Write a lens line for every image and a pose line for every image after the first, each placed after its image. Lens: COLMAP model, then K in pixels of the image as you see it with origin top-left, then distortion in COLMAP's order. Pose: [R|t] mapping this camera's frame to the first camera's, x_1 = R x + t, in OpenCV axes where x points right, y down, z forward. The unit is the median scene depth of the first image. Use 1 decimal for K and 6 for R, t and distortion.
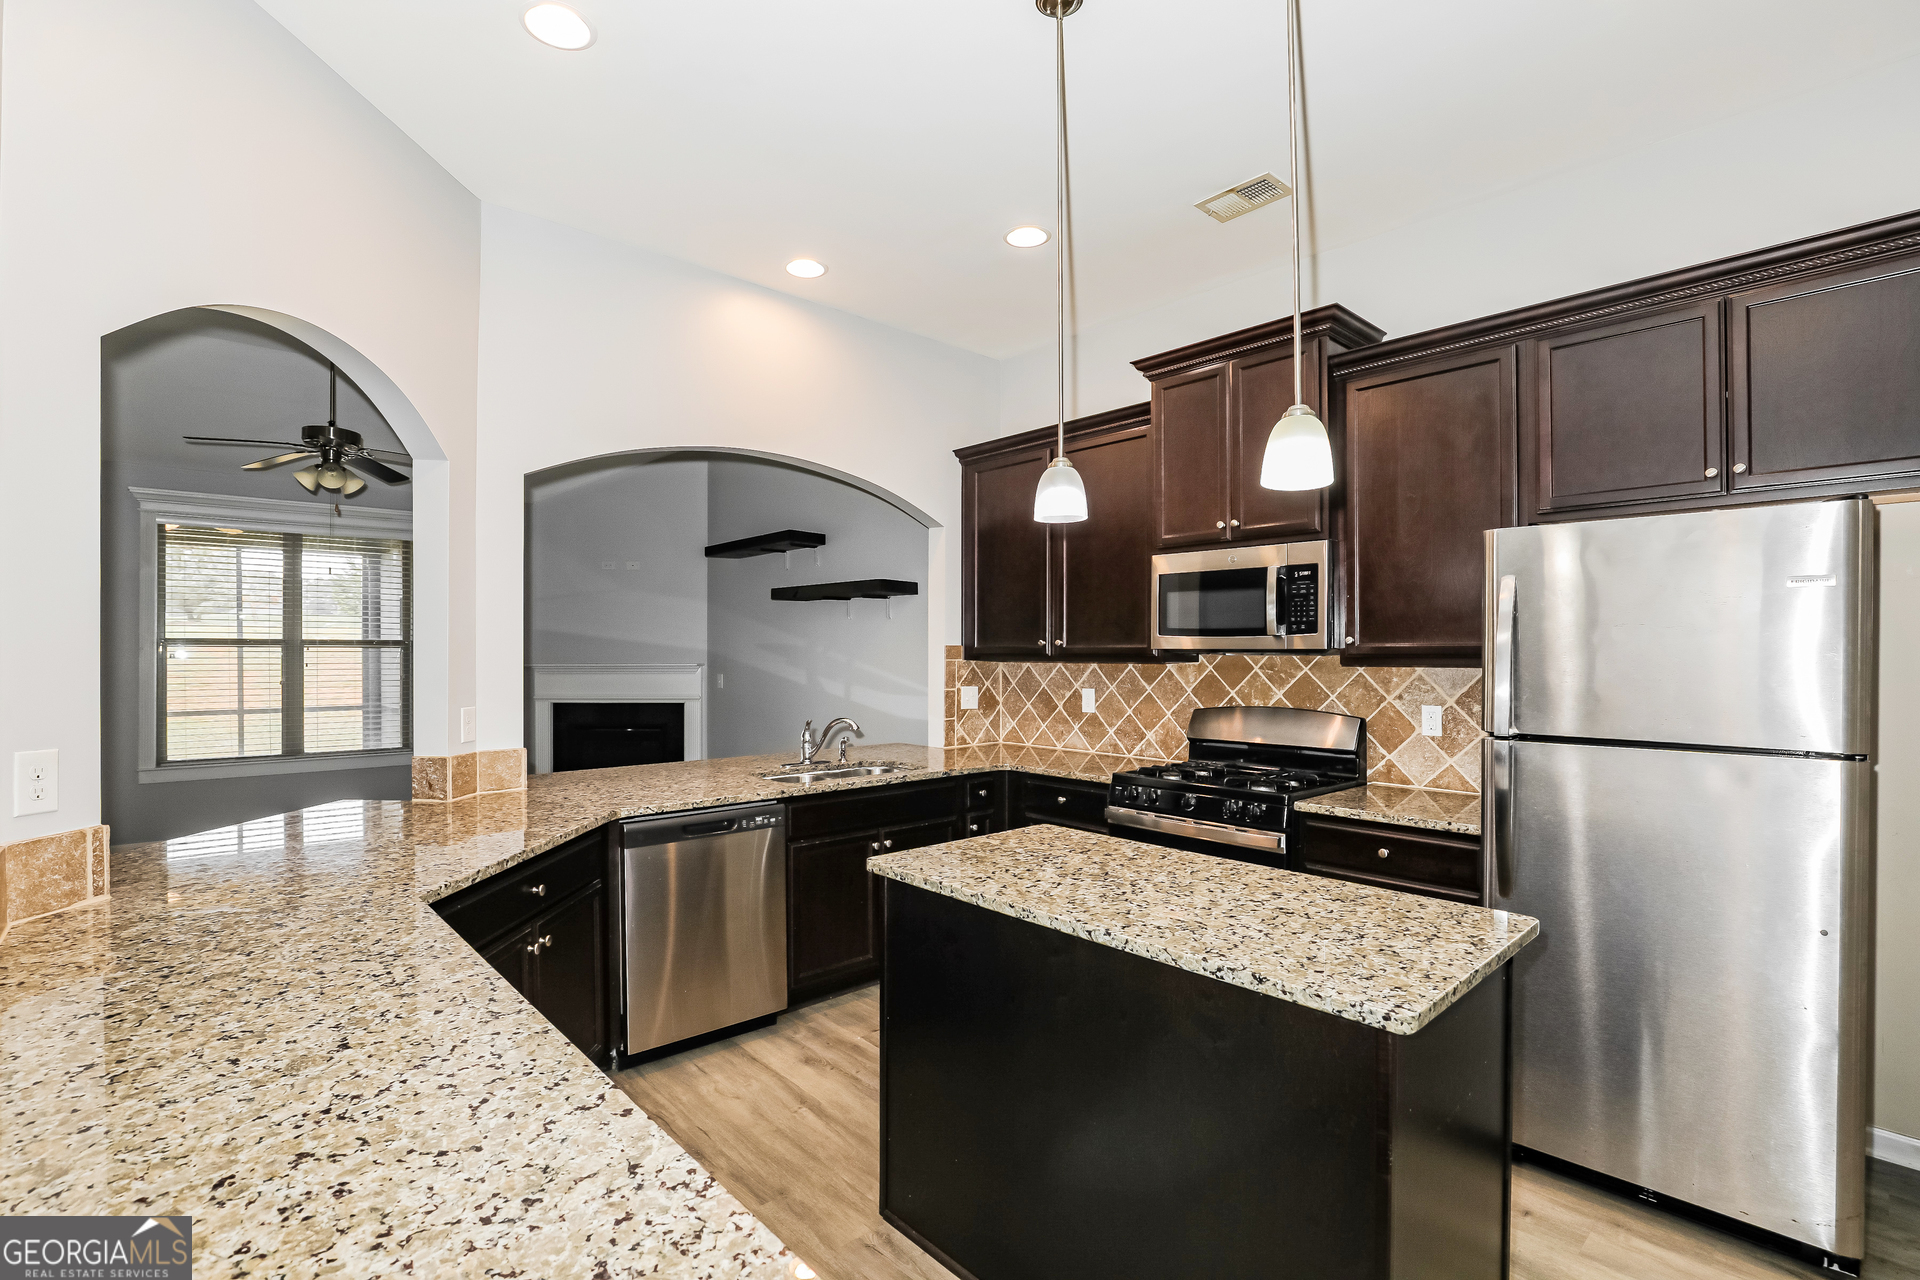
lens RADIAL K [[876.7, 0, 960.0], [0, 876.7, 640.0], [0, 0, 1]] dist [-0.018613, 0.000081]
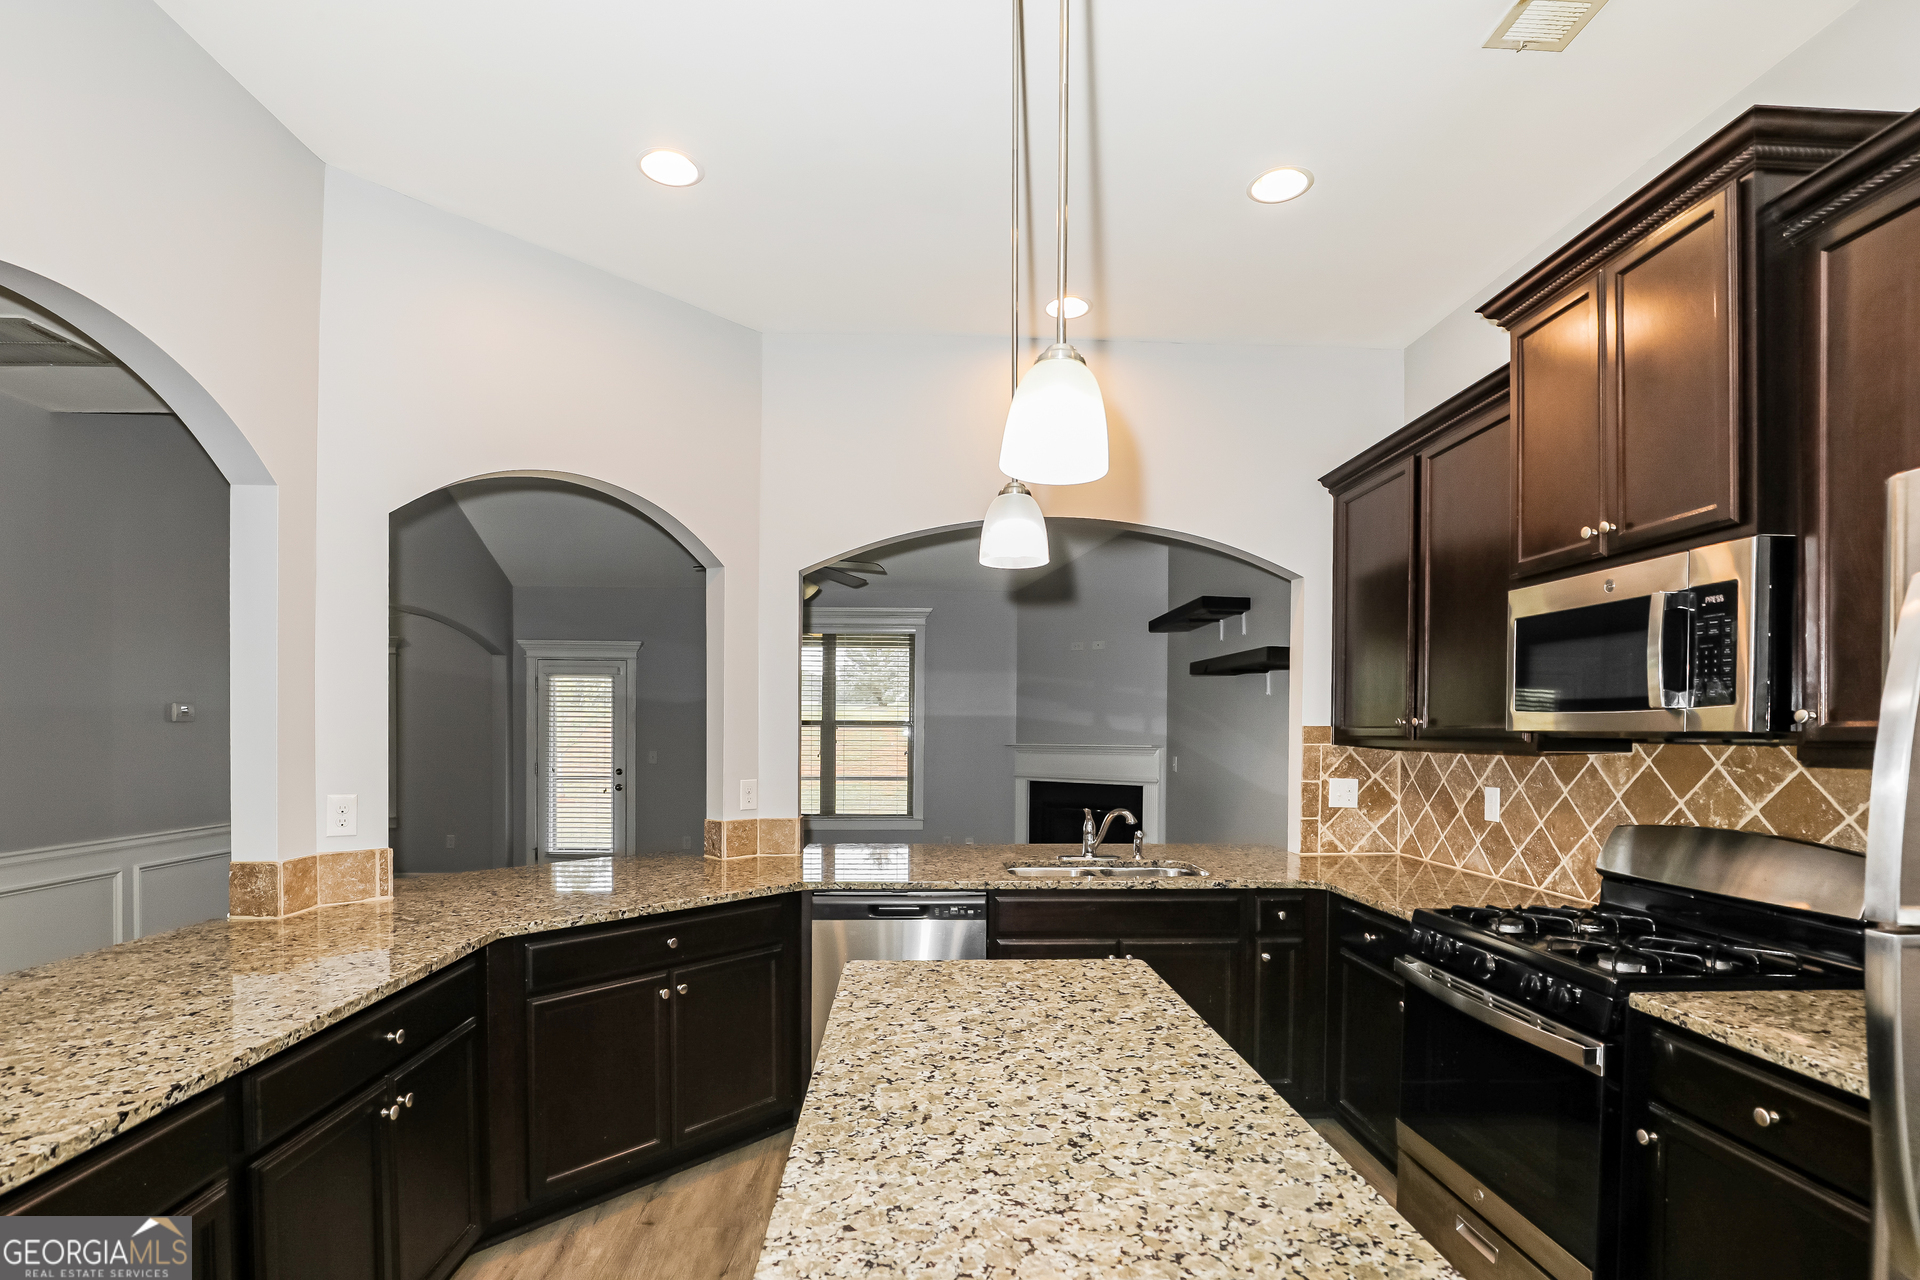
lens RADIAL K [[918.1, 0, 957.5], [0, 918.1, 729.0], [0, 0, 1]] dist [-0.029834, 0.000450]
pose [[0.770763, 0.002780, -0.637116, 0.316536], [0.003077, 0.999963, 0.008086, 0.001629], [0.637115, -0.008193, 0.770725, 0.187481]]
